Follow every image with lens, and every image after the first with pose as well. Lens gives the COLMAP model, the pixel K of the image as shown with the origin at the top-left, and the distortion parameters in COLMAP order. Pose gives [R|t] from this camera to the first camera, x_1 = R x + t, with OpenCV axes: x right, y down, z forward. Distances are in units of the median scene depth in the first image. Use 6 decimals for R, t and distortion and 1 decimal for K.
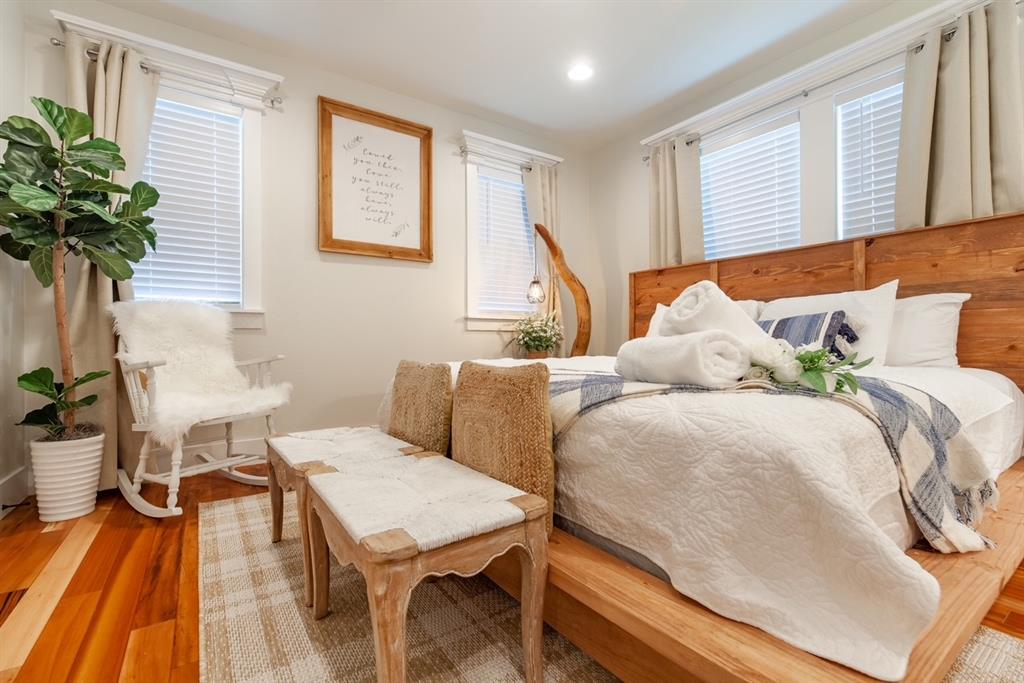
lens RADIAL K [[452.0, 0, 517.5], [0, 452.0, 343.1], [0, 0, 1]] dist [-0.001392, -0.000654]
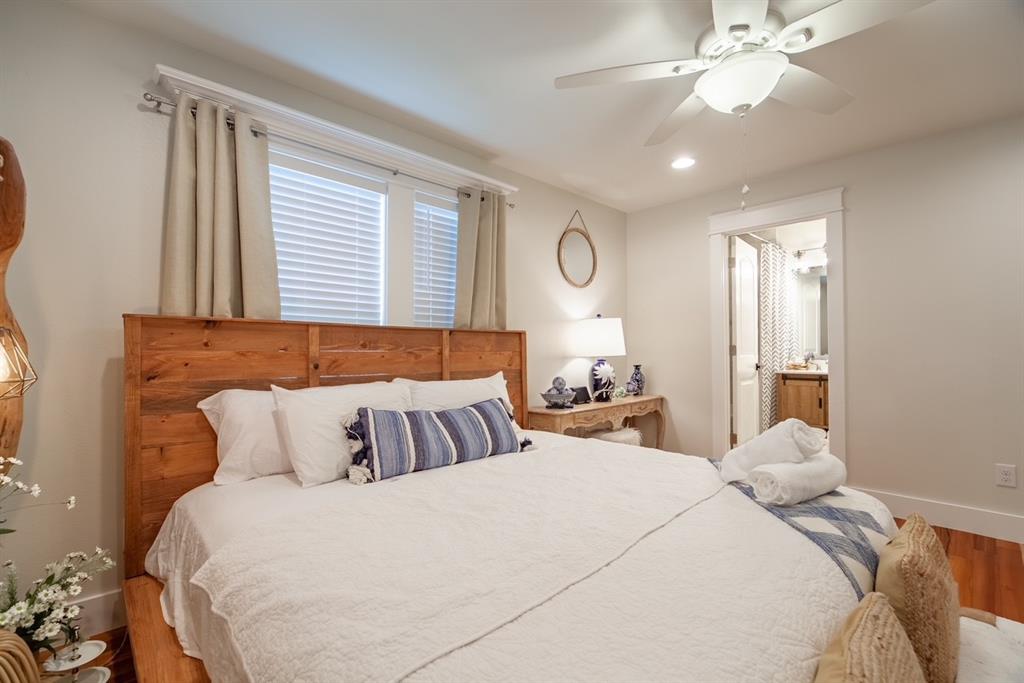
lens RADIAL K [[452.0, 0, 517.5], [0, 452.0, 343.1], [0, 0, 1]] dist [-0.001392, -0.000654]
pose [[-0.145542, 0.027836, 0.988960, -0.389314], [0.005946, 0.999611, -0.027261, -0.145781], [-0.989334, 0.001913, -0.145651, 0.890799]]
